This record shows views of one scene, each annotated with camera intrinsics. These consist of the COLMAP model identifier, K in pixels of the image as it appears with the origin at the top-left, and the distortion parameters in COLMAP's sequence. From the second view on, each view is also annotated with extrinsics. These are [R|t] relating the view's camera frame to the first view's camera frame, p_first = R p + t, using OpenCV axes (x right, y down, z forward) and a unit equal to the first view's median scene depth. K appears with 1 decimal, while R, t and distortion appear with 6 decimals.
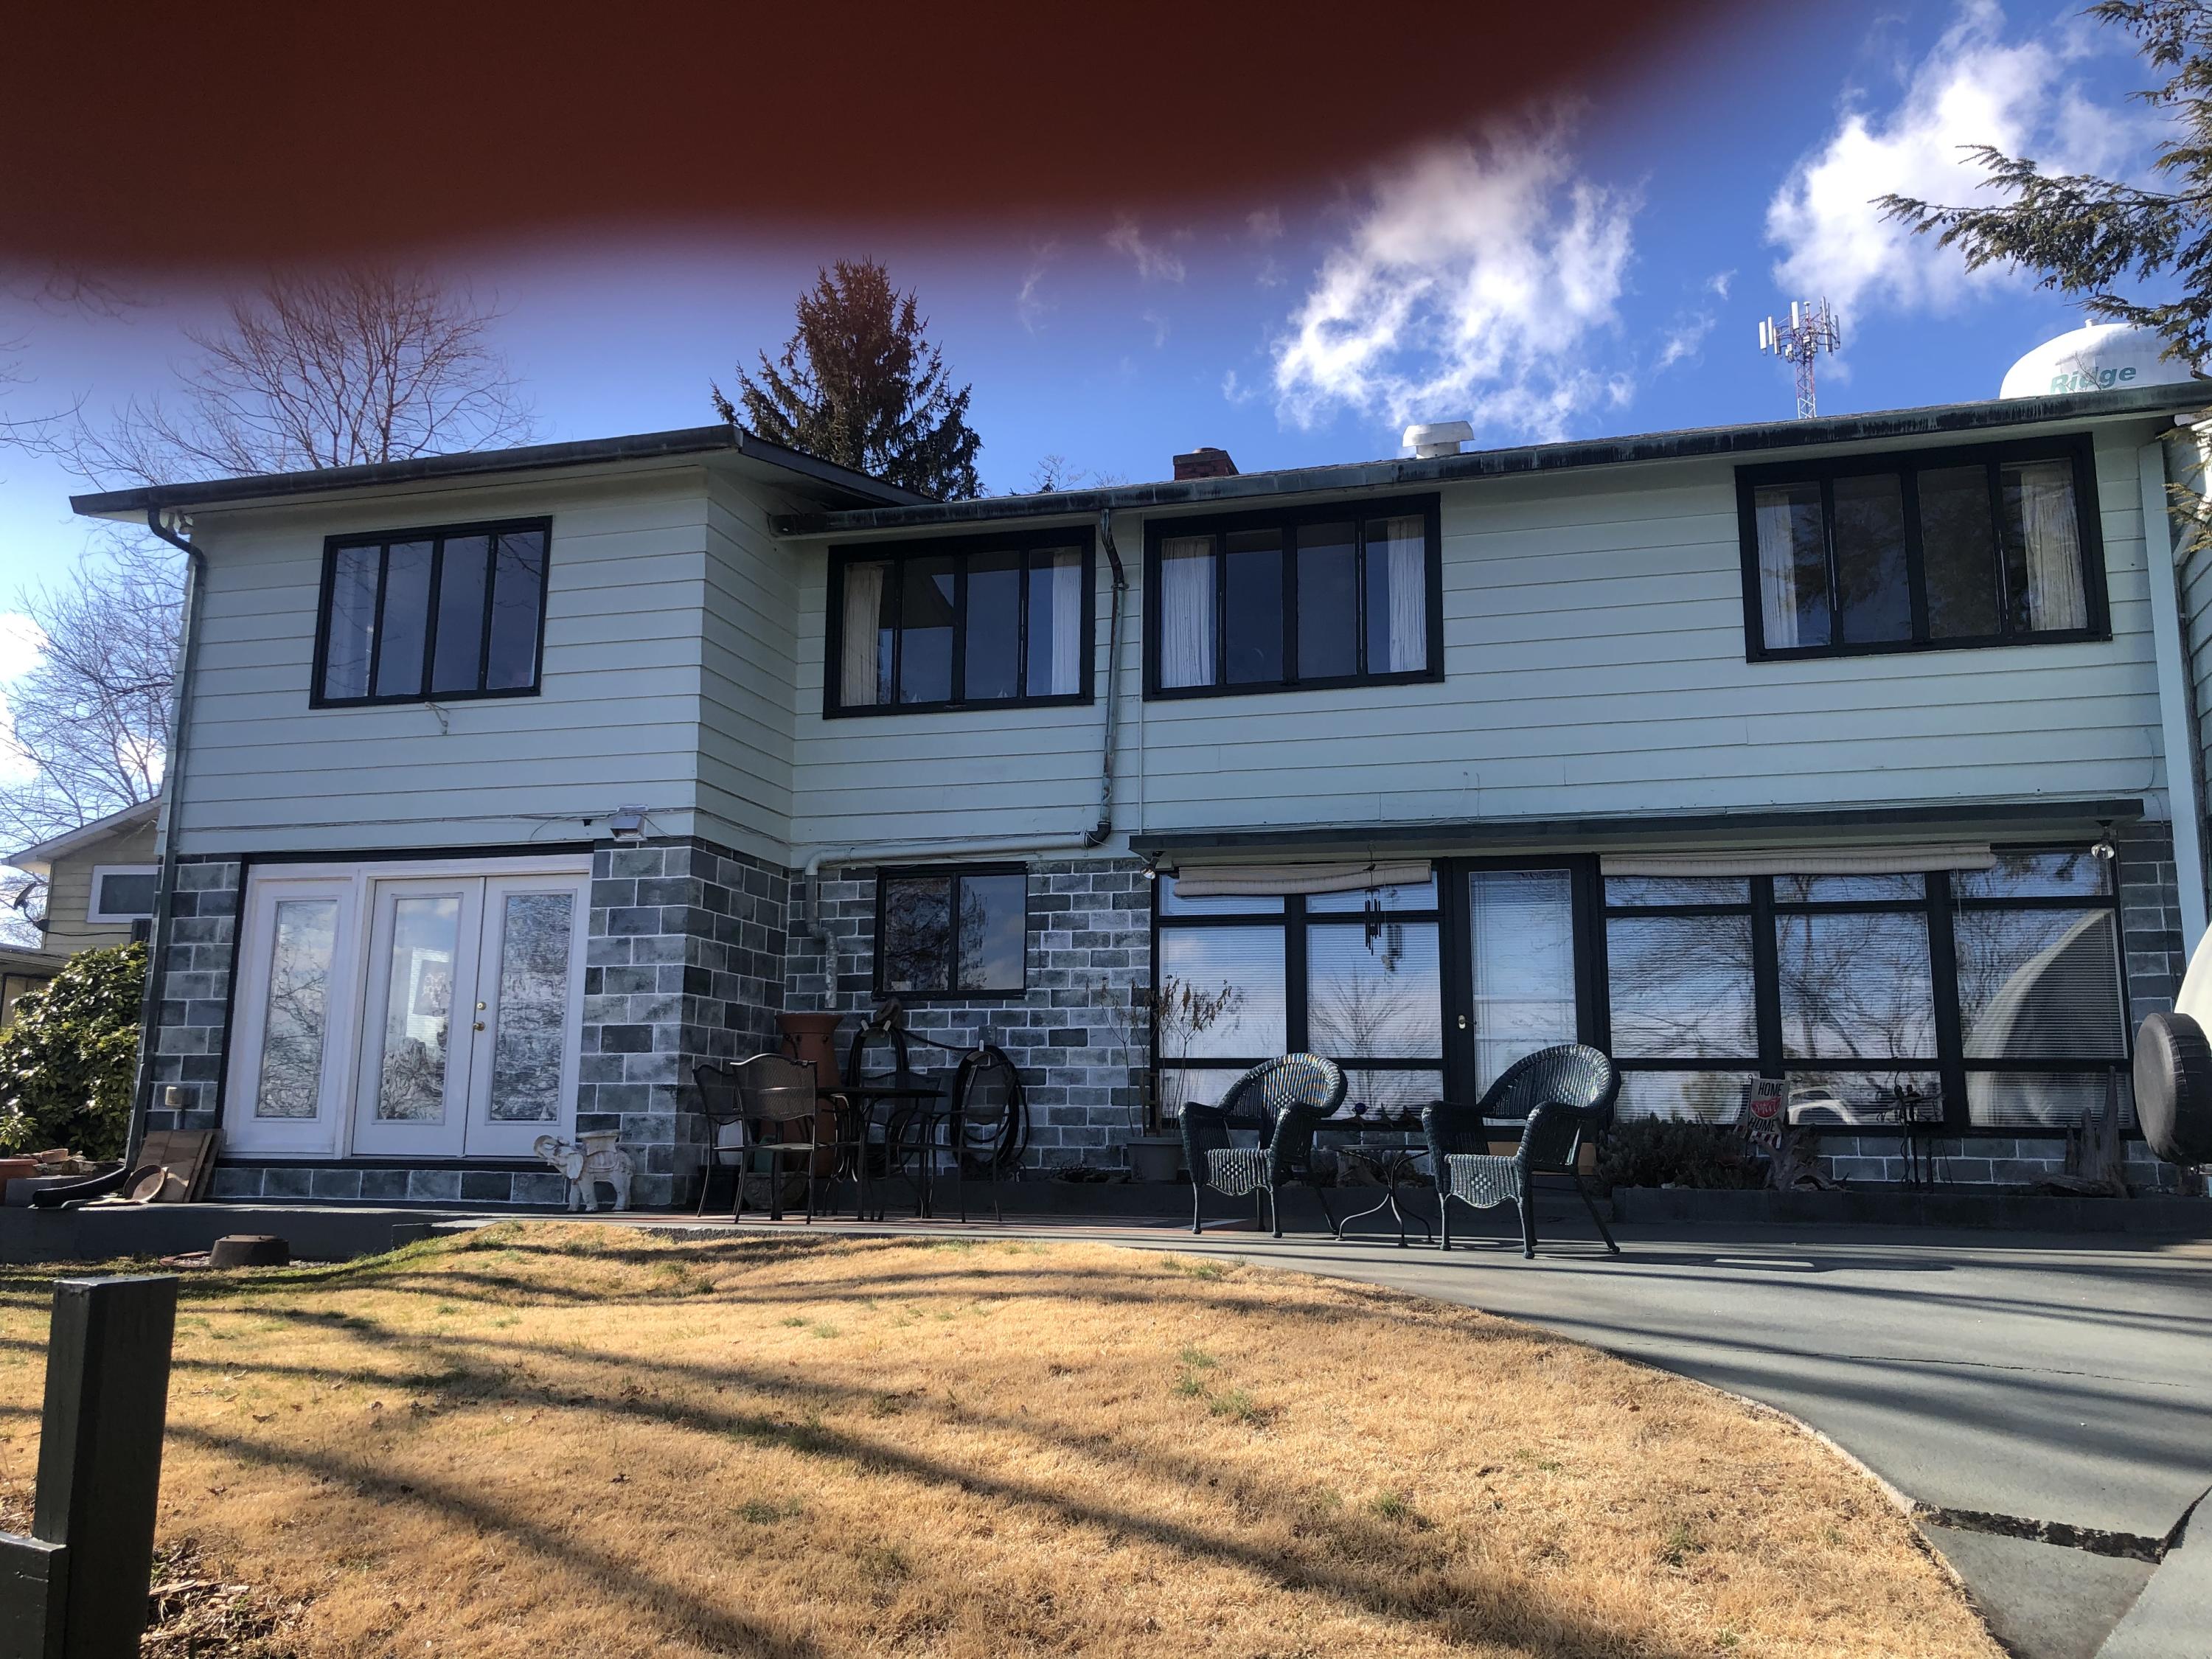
lens RADIAL K [[1799.2, 0, 1105.8], [0, 1799.2, 825.0], [0, 0, 1]] dist [0.038380, -0.056242]
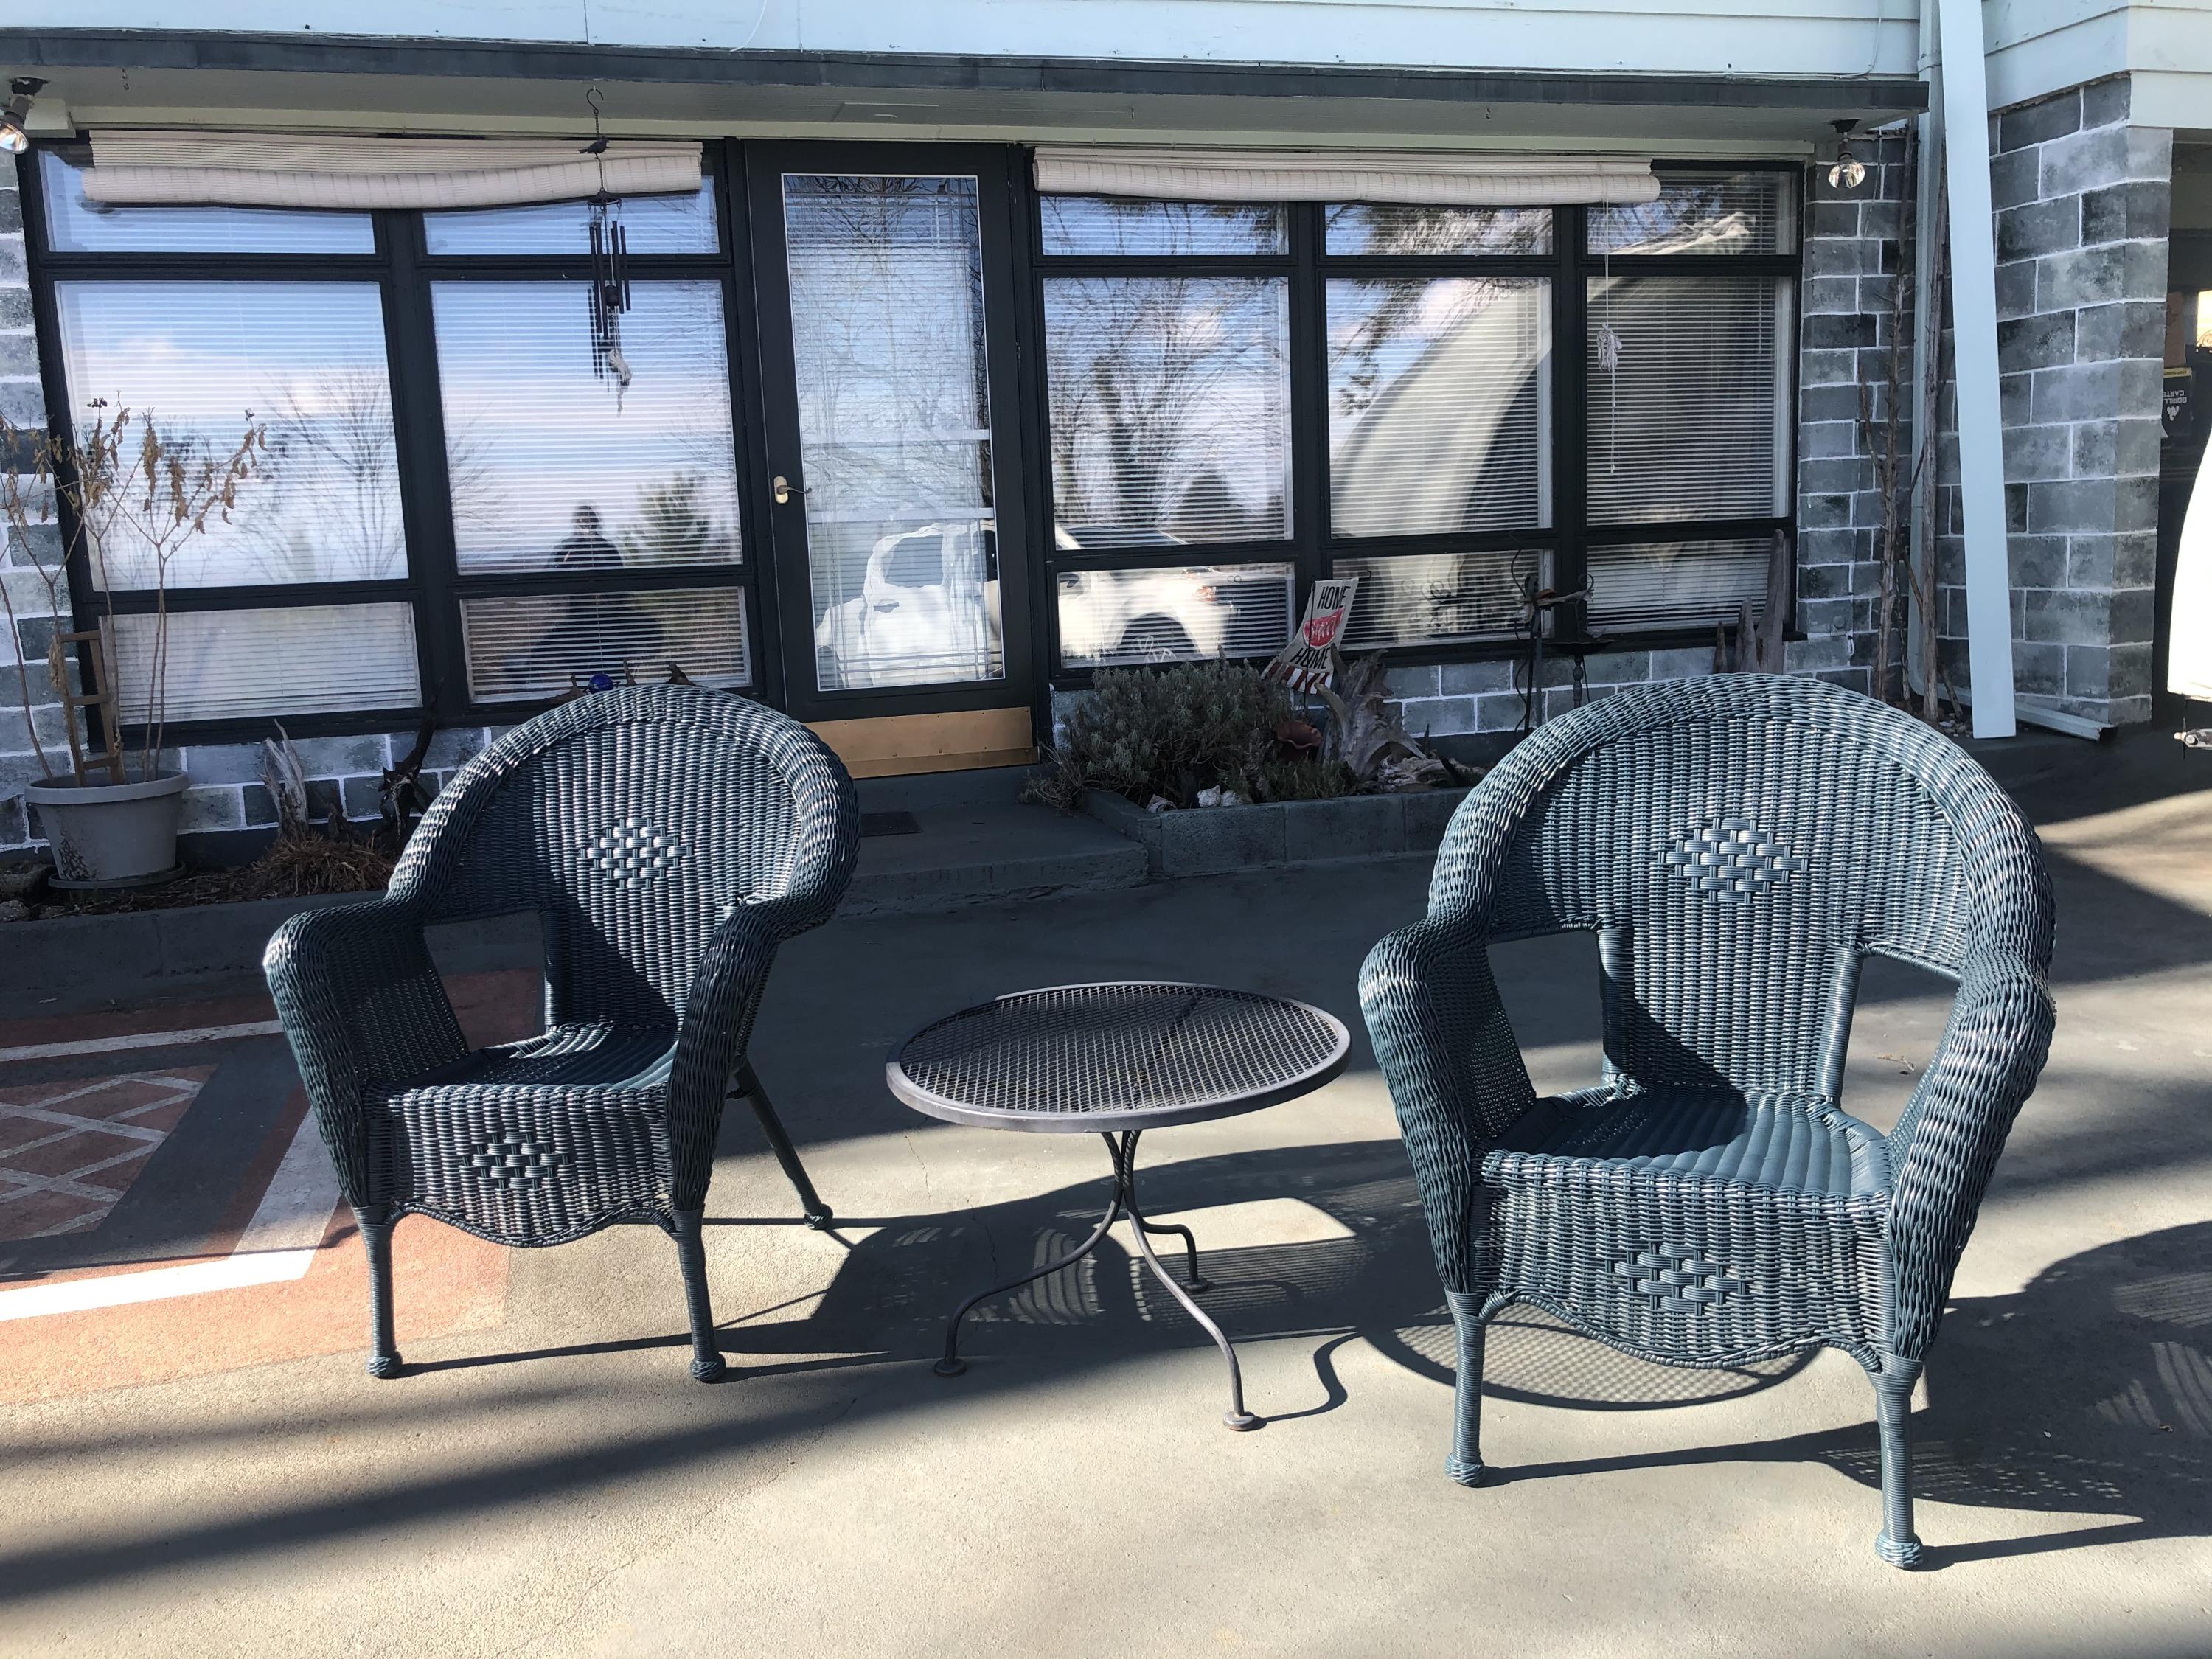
lens RADIAL K [[1799.2, 0, 1107.3], [0, 1799.2, 785.8], [0, 0, 1]] dist [0.038380, -0.056242]
pose [[0.853798, -0.124323, 0.505542, 0.011860], [-0.046131, 0.949181, 0.311333, 0.026944], [-0.518557, -0.289137, 0.804673, 0.519030]]
